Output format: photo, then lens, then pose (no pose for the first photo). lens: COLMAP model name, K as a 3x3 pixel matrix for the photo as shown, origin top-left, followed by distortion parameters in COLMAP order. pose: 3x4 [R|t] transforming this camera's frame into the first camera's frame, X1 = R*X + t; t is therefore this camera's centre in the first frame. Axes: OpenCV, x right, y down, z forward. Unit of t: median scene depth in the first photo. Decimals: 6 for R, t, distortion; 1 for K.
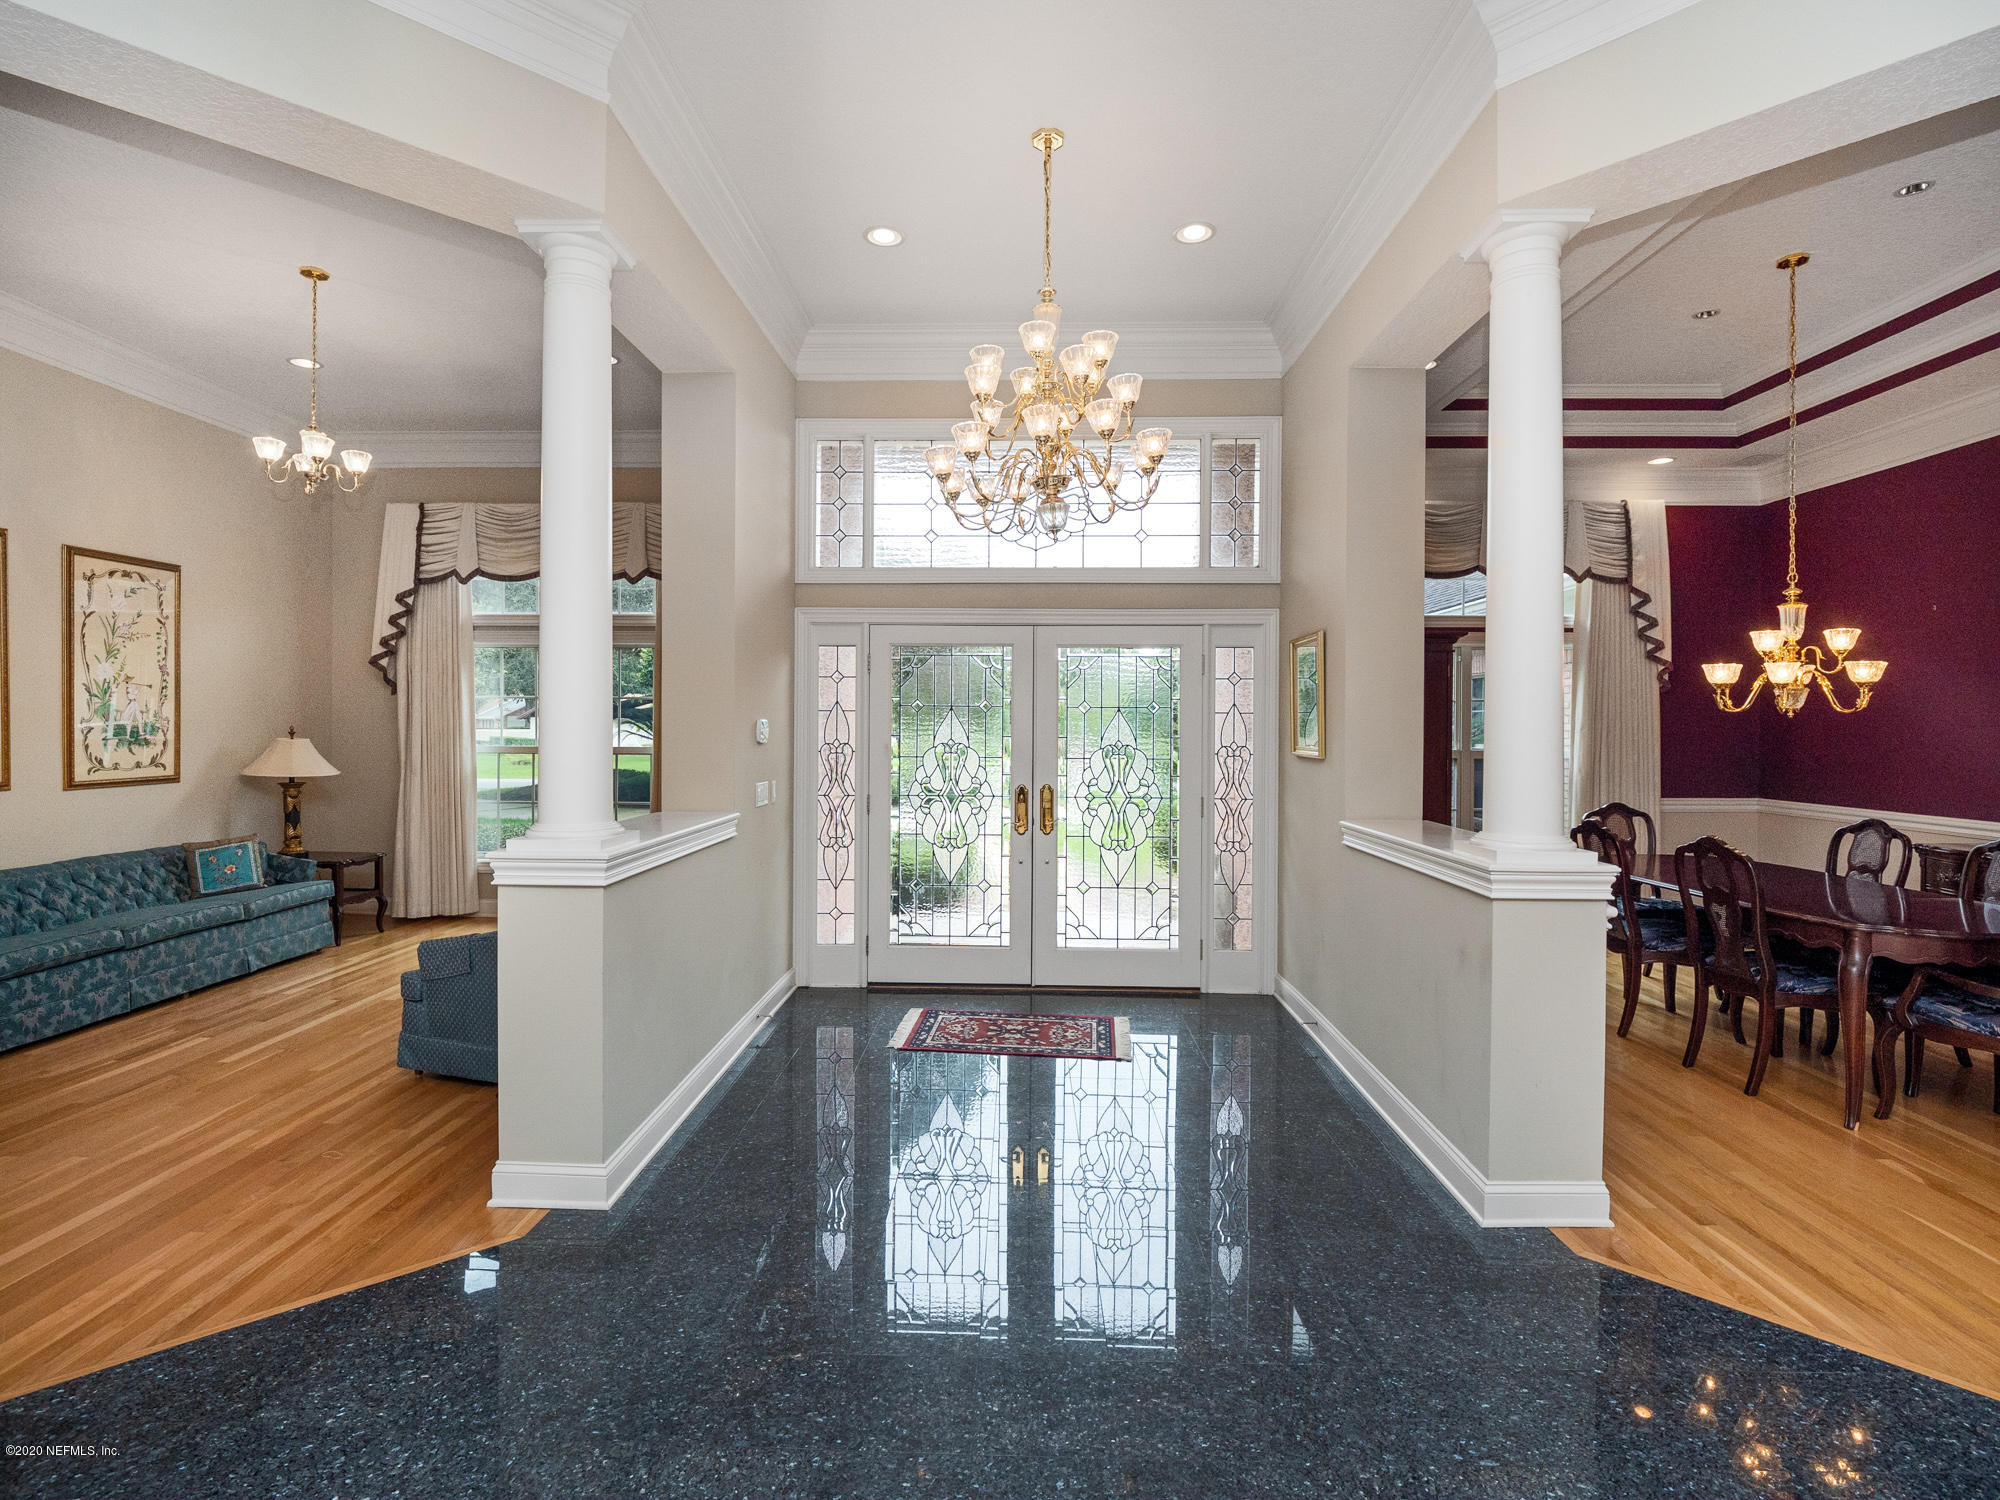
lens RADIAL K [[965.7, 0, 989.3], [0, 965.7, 747.0], [0, 0, 1]] dist [-0.016243, -0.000486]
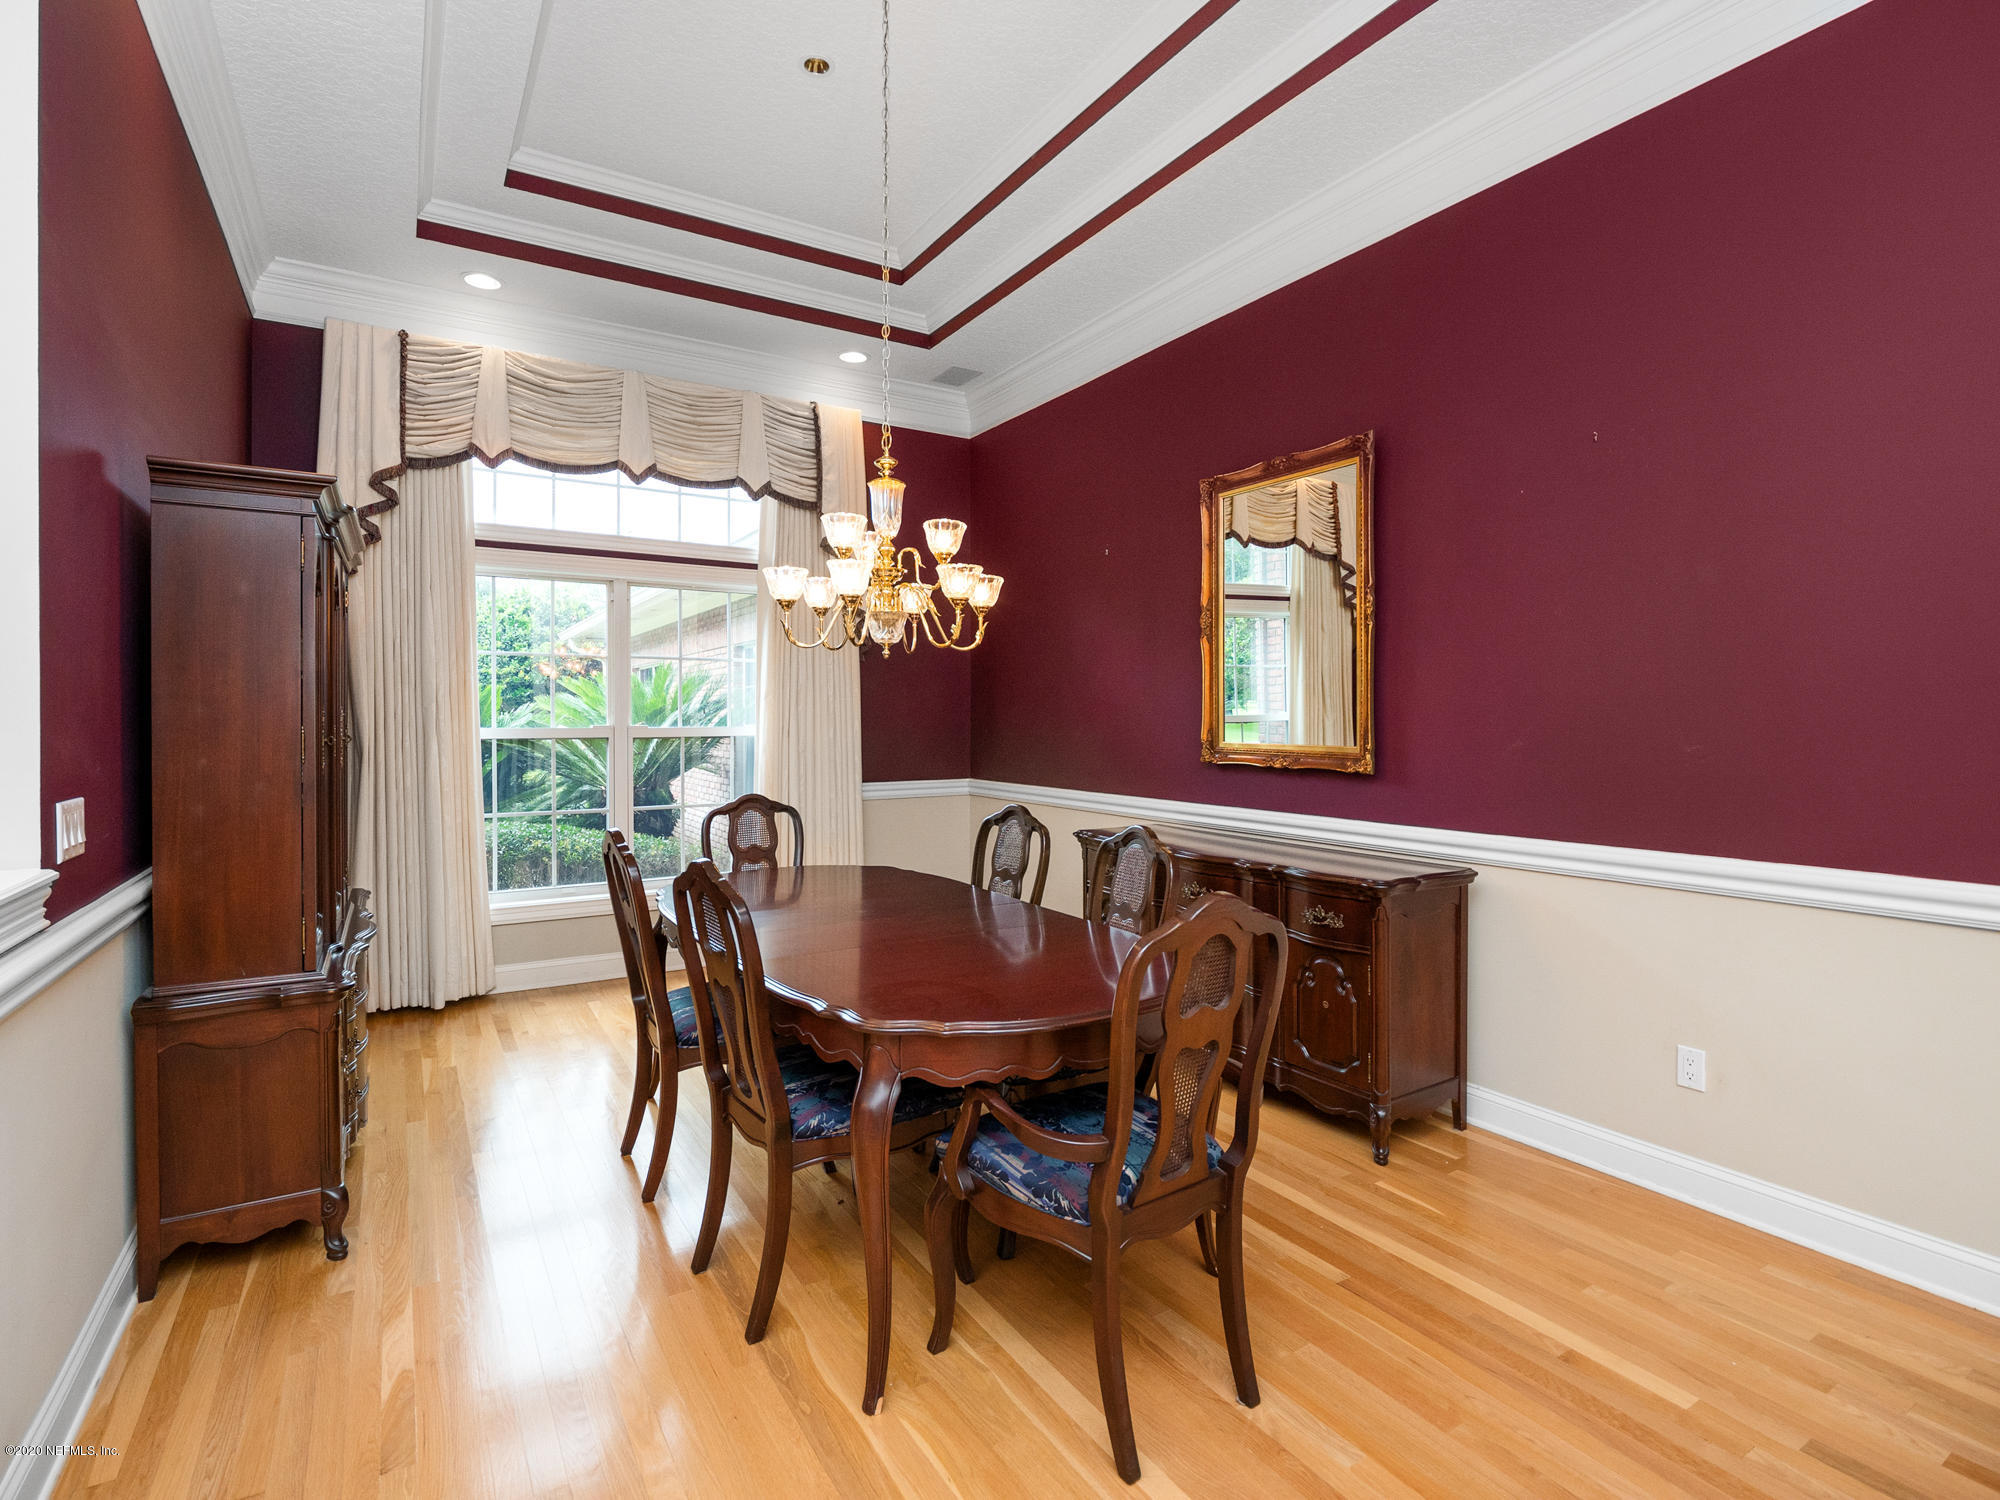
lens RADIAL K [[965.7, 0, 989.3], [0, 965.7, 747.0], [0, 0, 1]] dist [-0.016243, -0.000486]
pose [[0.835063, -0.017165, 0.549886, 0.511267], [0.013087, 0.999850, 0.011336, 0.022298], [-0.549998, -0.002270, 0.835163, 0.394854]]
